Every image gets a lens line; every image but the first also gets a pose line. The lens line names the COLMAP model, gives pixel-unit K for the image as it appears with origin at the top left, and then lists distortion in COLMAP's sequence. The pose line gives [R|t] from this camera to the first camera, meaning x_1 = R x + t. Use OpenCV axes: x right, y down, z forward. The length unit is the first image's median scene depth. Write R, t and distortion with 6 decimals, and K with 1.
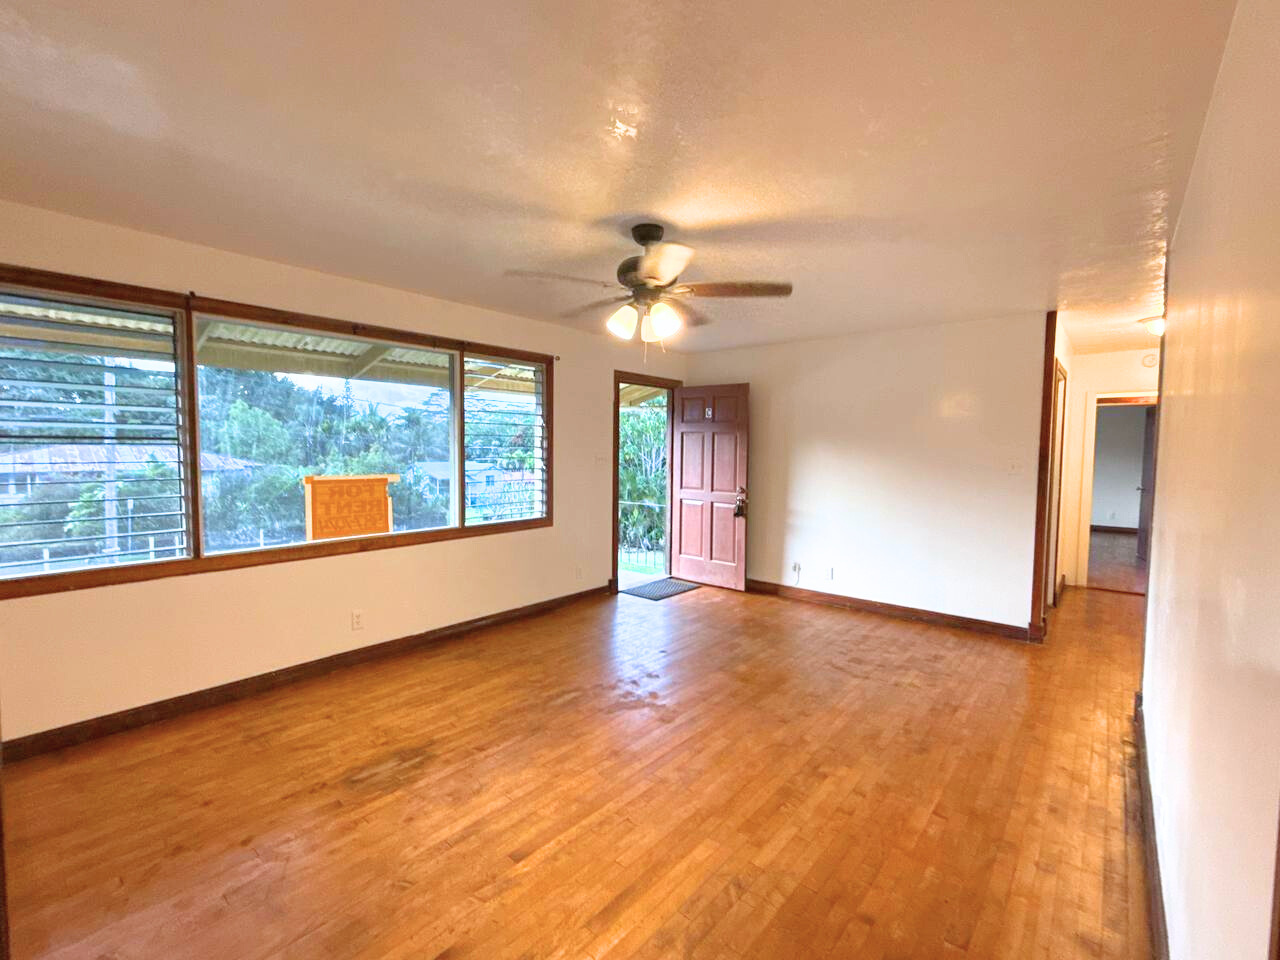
lens RADIAL K [[568.5, 0, 639.6], [0, 568.5, 477.6], [0, 0, 1]] dist [0.001990, 0.000126]
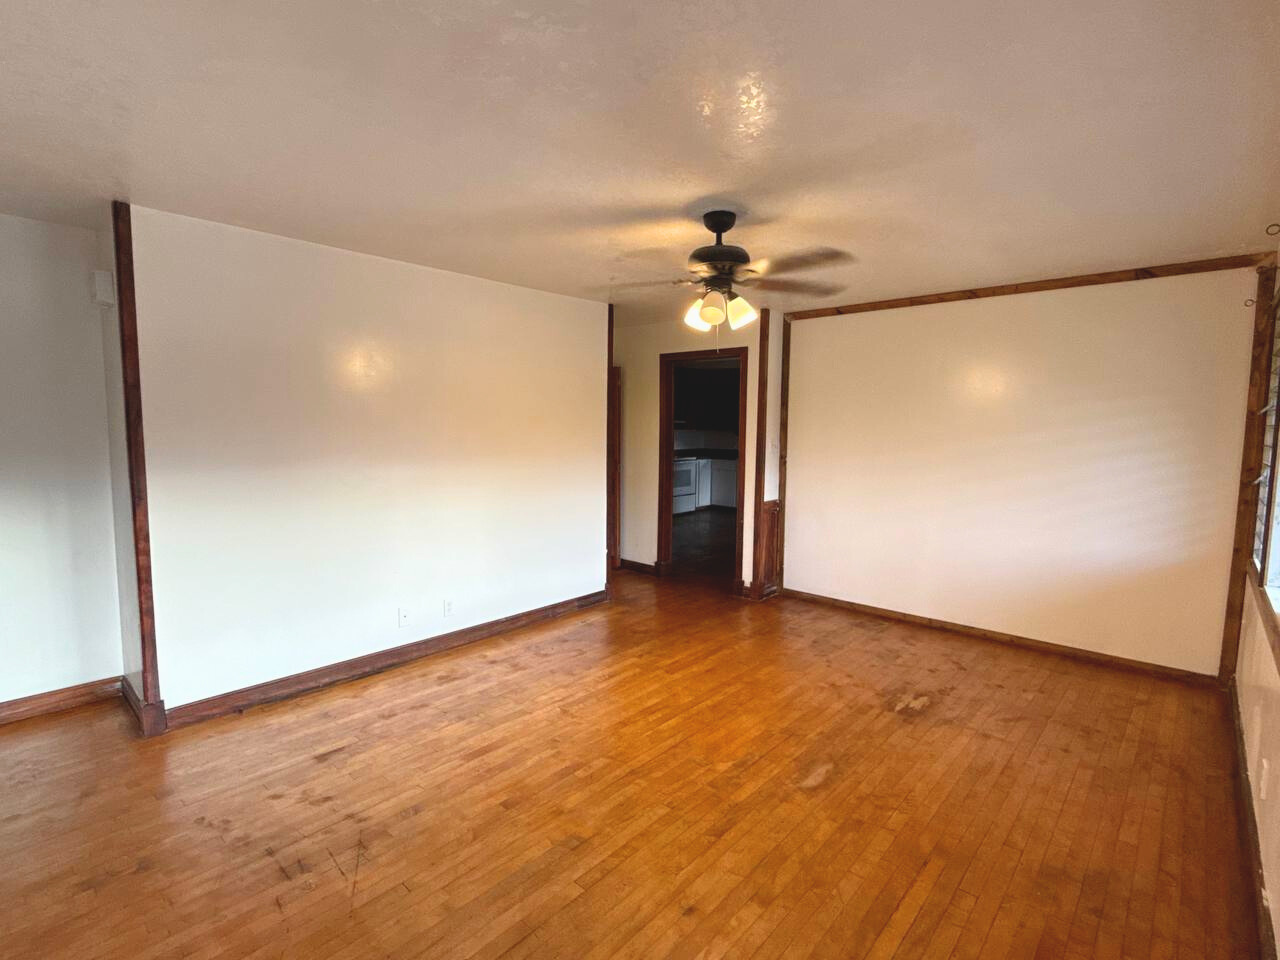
lens RADIAL K [[616.9, 0, 640.4], [0, 616.9, 481.7], [0, 0, 1]] dist [-0.001041, 0.000603]
pose [[-0.999072, -0.024133, 0.035682, 0.079885], [-0.018750, 0.989375, 0.144169, -0.105906], [-0.038783, 0.143366, -0.988910, 1.660577]]
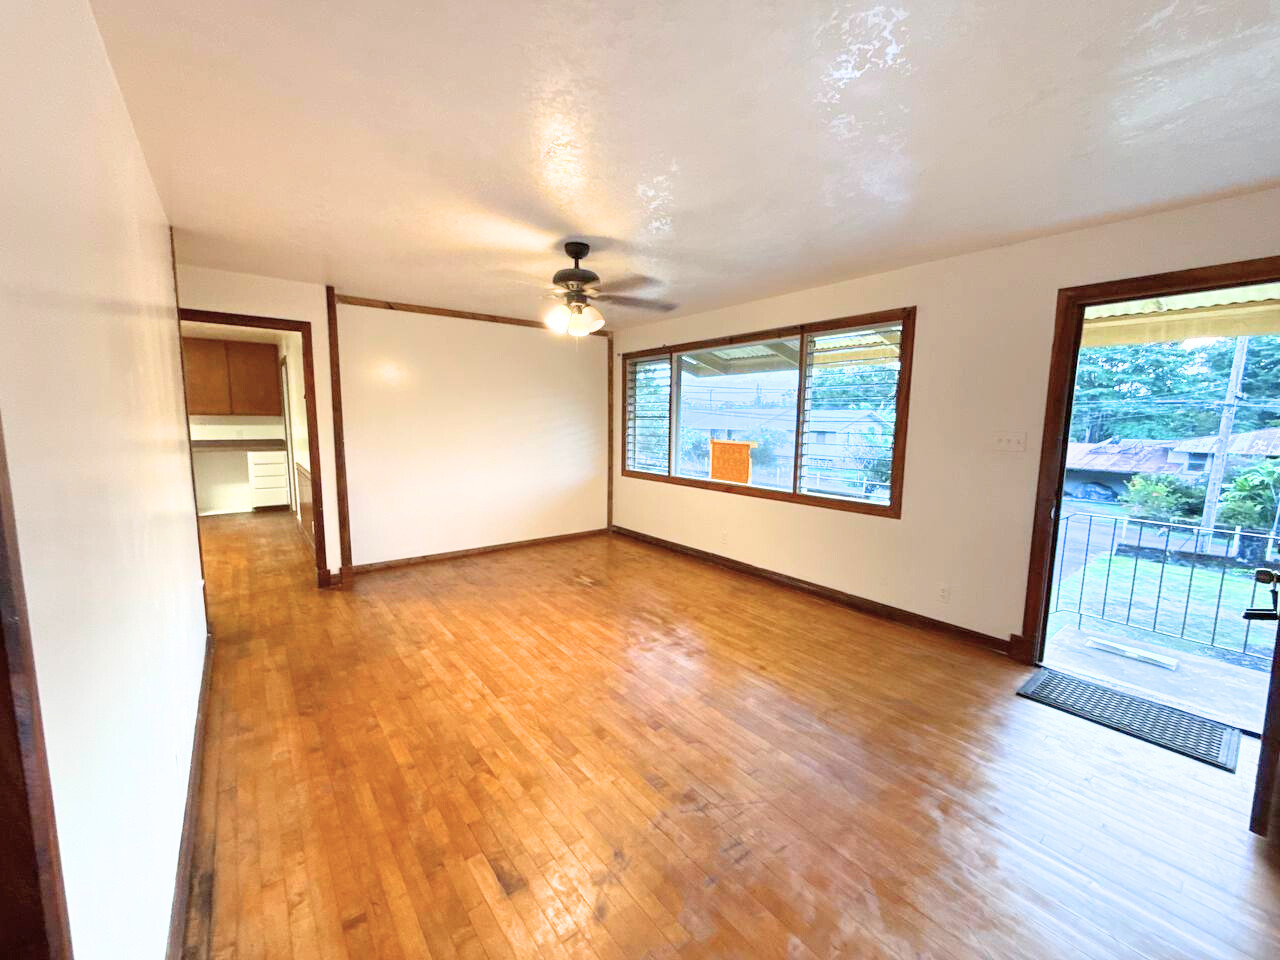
lens RADIAL K [[512.8, 0, 636.1], [0, 512.8, 482.4], [0, 0, 1]] dist [-0.001680, -0.000168]
pose [[-0.212100, 0.112690, -0.970729, 0.904278], [-0.061335, 0.989836, 0.128309, -0.055020], [0.975321, 0.086754, -0.203032, 1.103694]]
